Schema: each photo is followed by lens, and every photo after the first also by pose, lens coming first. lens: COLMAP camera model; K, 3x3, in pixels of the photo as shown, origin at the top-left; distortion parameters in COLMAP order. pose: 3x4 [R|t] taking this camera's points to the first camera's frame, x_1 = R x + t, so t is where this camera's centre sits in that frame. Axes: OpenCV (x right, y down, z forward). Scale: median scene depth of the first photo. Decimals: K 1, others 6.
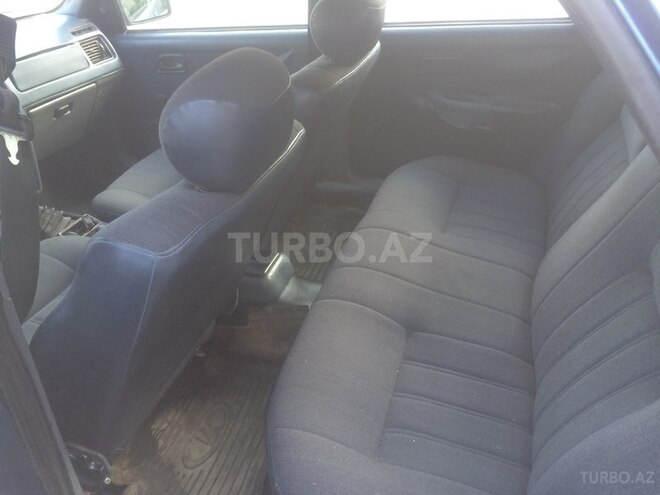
lens RADIAL K [[574.1, 0, 324.6], [0, 574.1, 262.5], [0, 0, 1]] dist [0.066056, -0.087618]
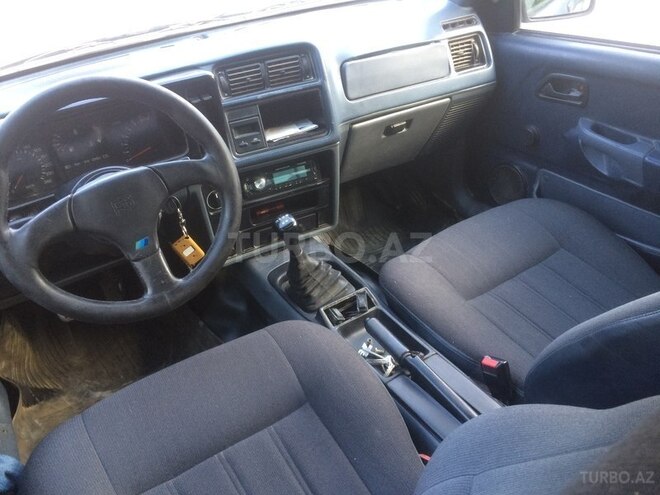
lens RADIAL K [[574.1, 0, 332.5], [0, 574.1, 271.7], [0, 0, 1]] dist [0.066056, -0.087618]
pose [[0.810234, 0.336282, -0.480036, -0.092324], [-0.307861, 0.941125, 0.139664, -0.160240], [0.498740, 0.034624, 0.866060, 0.304775]]
